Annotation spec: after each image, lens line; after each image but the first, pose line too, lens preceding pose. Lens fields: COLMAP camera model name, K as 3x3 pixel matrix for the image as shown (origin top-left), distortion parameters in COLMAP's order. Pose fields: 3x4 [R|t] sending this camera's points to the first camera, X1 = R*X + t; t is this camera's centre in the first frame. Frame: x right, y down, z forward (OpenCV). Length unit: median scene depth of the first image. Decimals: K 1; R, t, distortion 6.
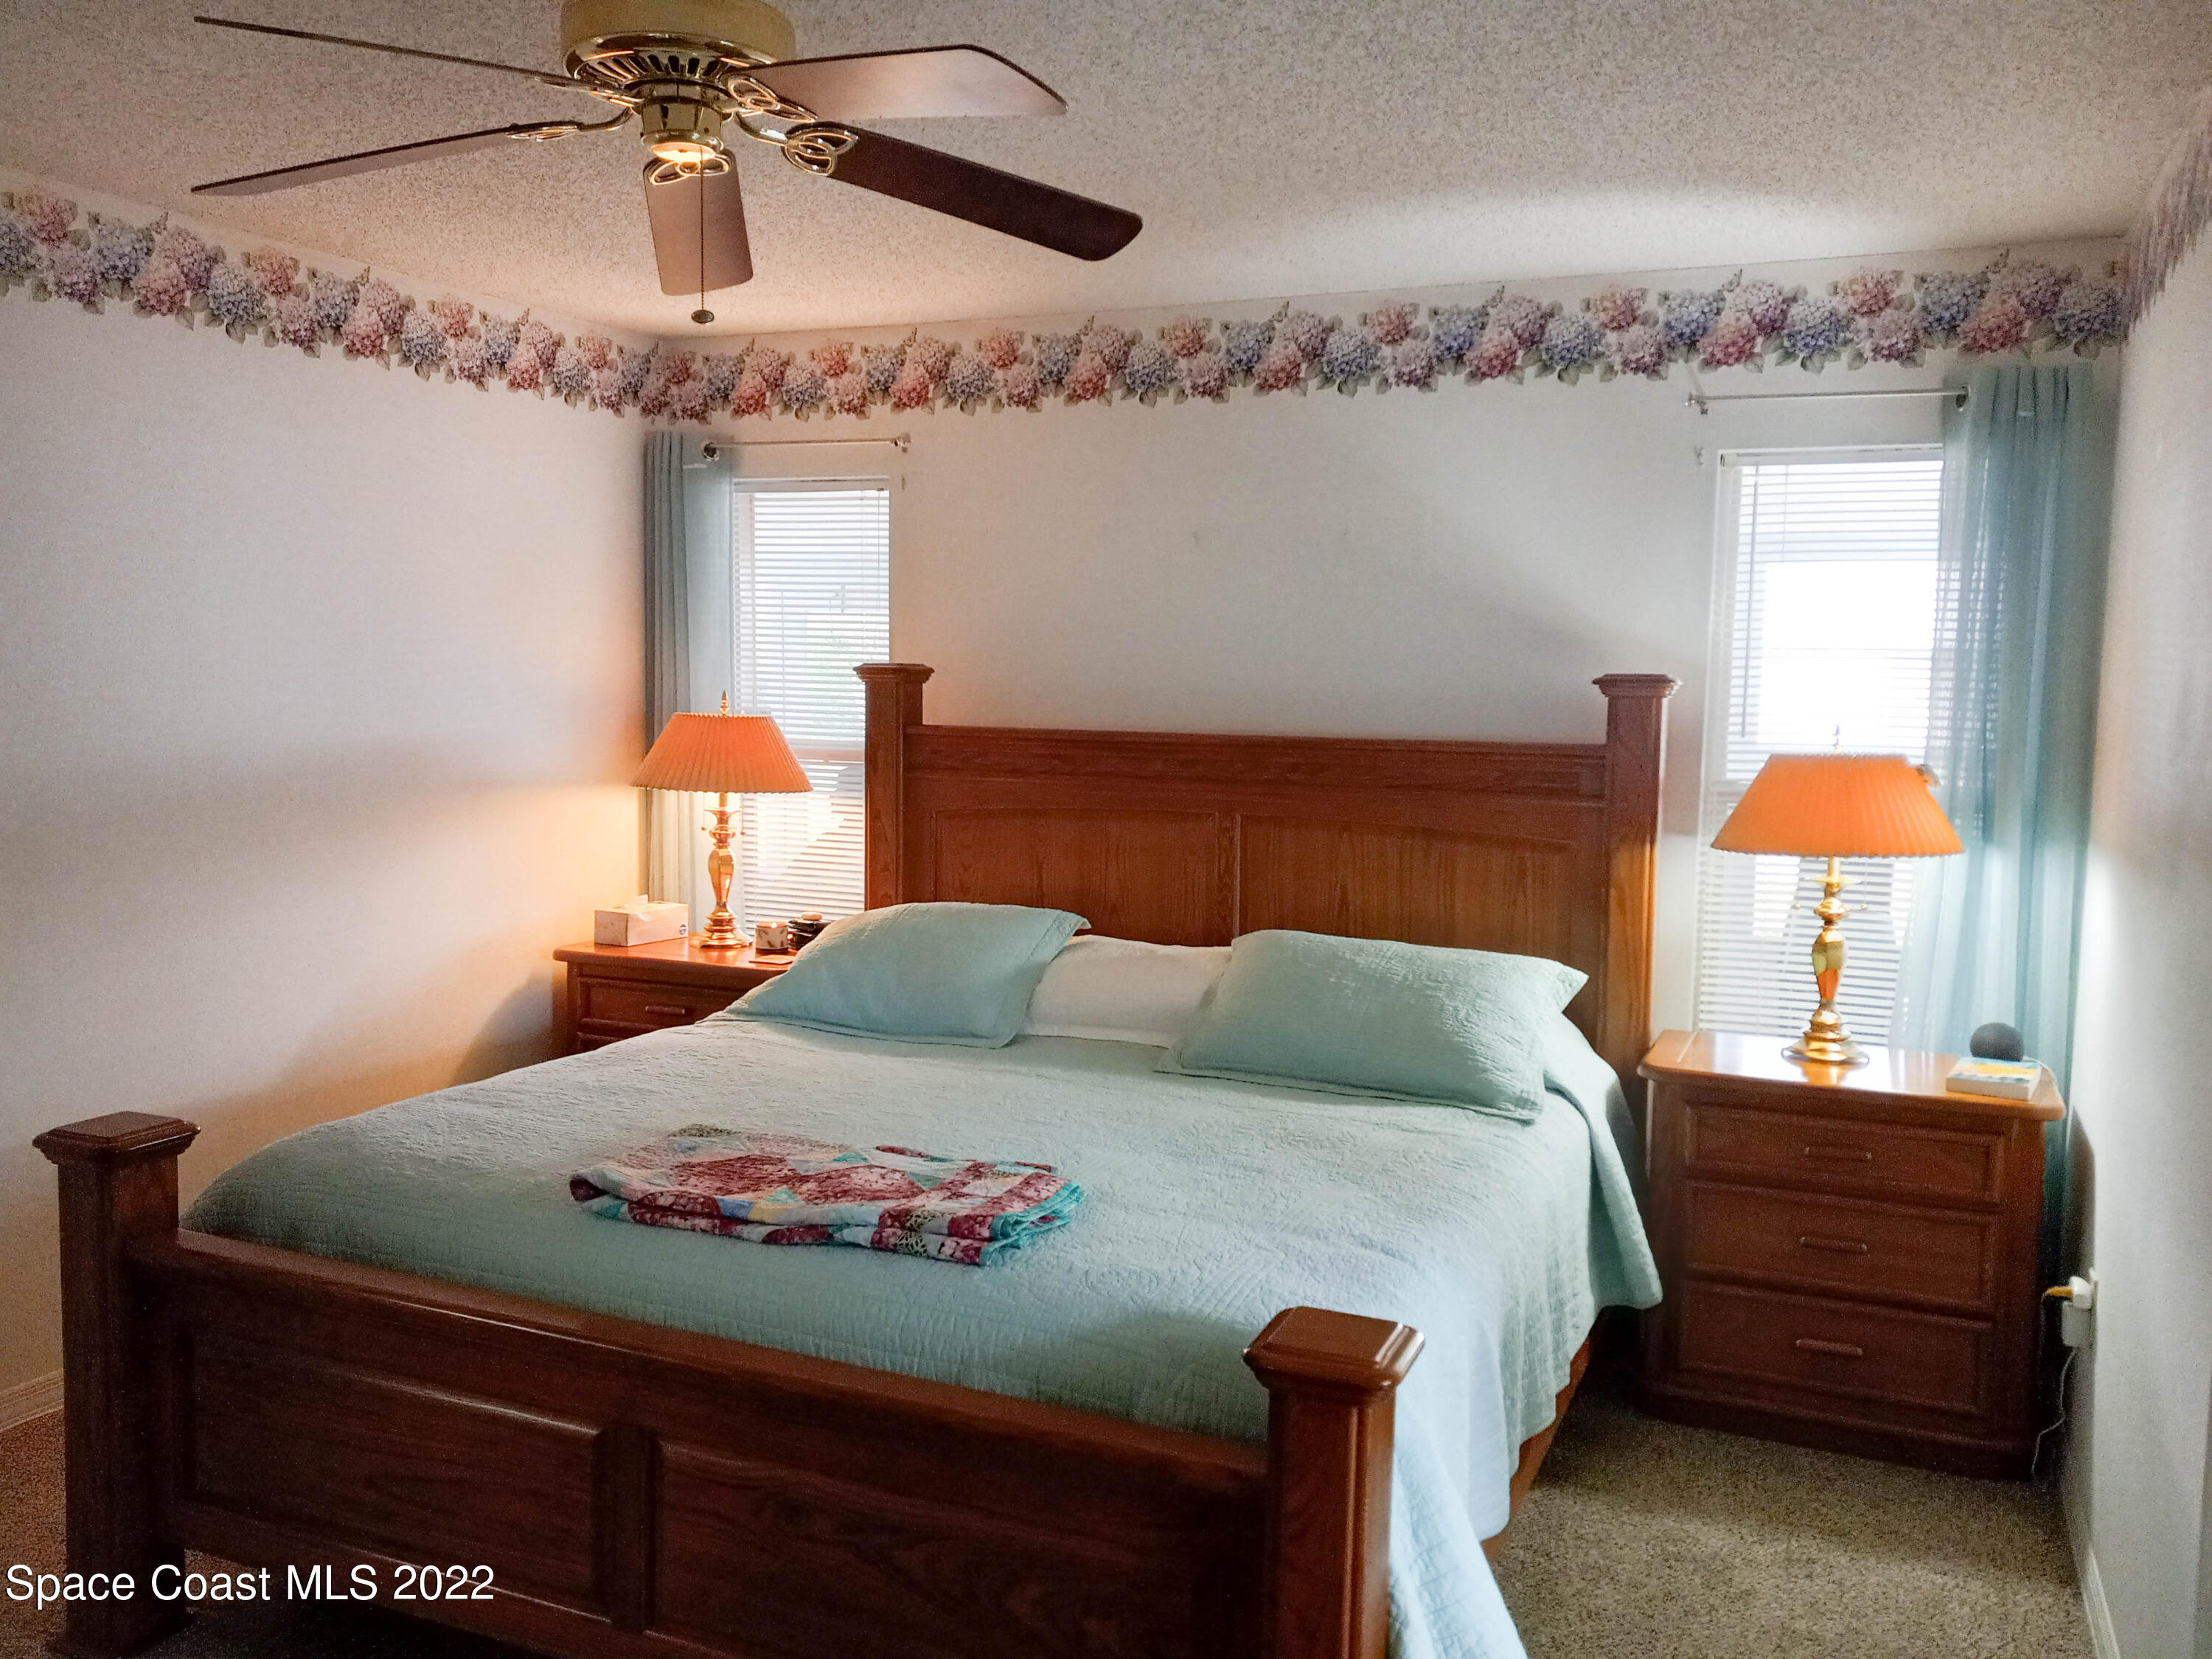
lens RADIAL K [[1710.3, 0, 1106.0], [0, 1710.3, 829.5], [0, 0, 1]] dist [0.070187, -0.083444]
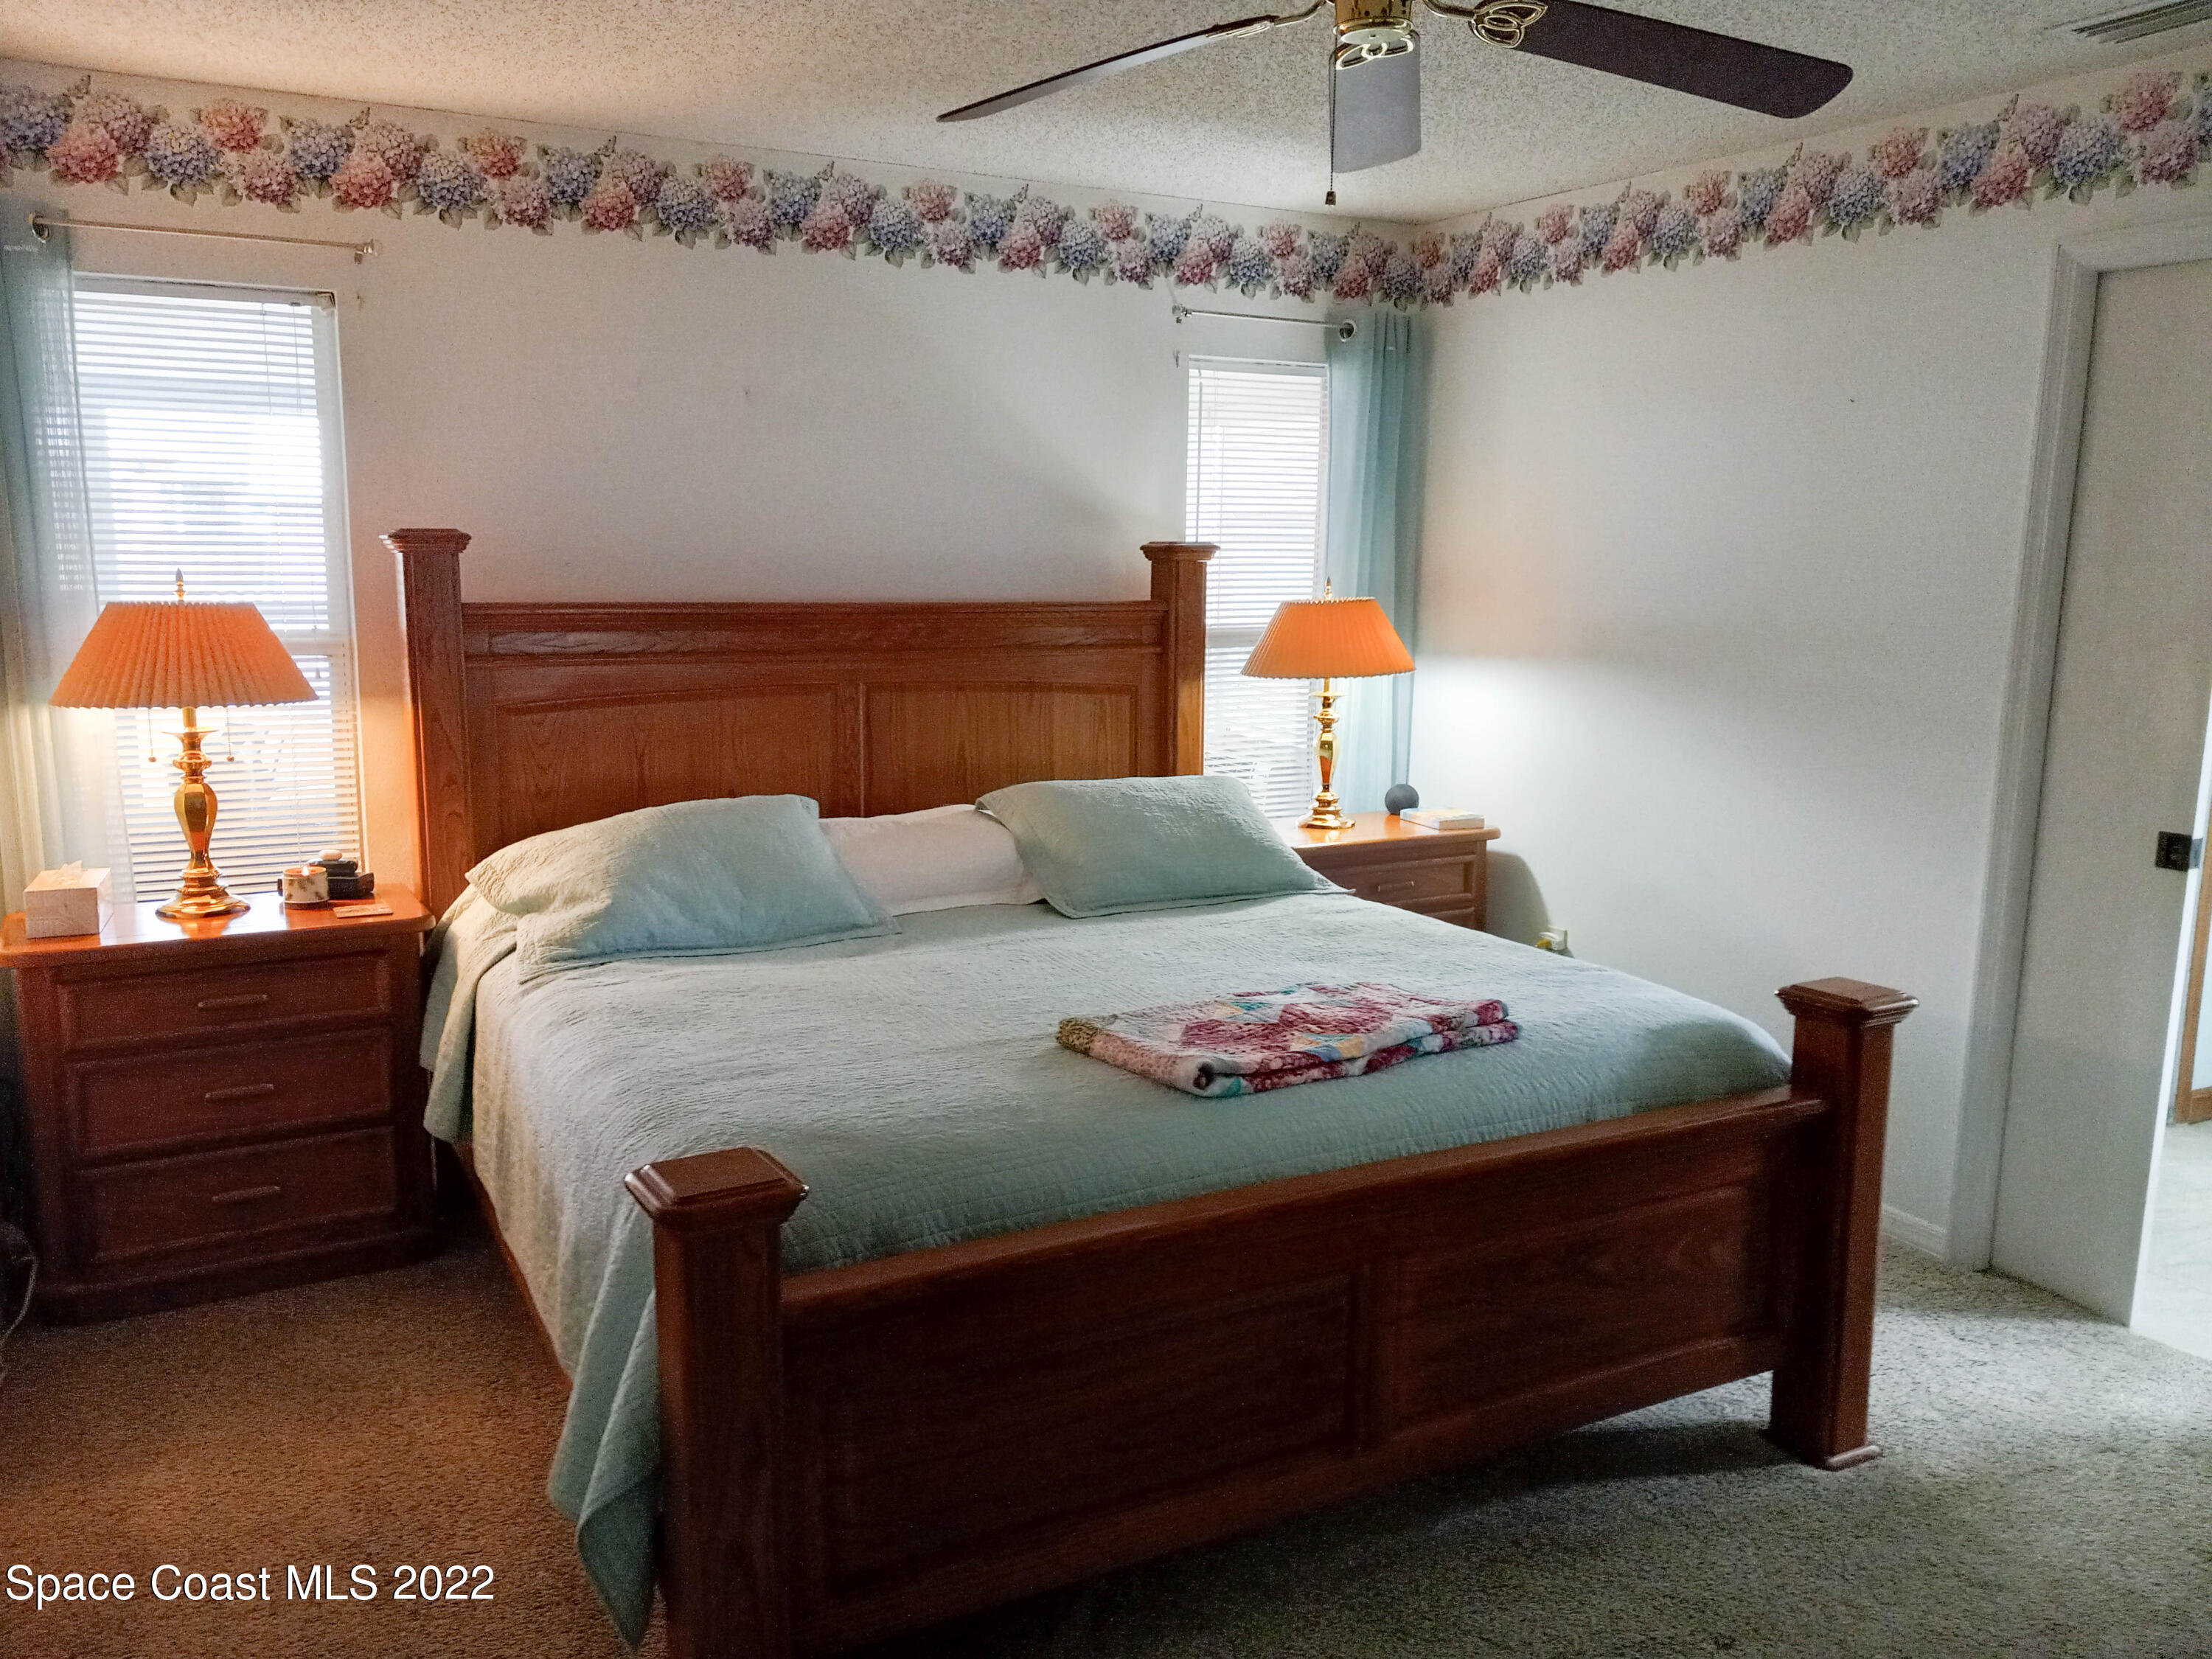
lens RADIAL K [[1740.4, 0, 1106.0], [0, 1740.4, 829.5], [0, 0, 1]] dist [0.046707, -0.062798]
pose [[0.630512, -0.136060, 0.764161, -0.667576], [0.075688, 0.990602, 0.113927, -0.030761], [-0.772480, -0.013994, 0.634885, 0.253209]]
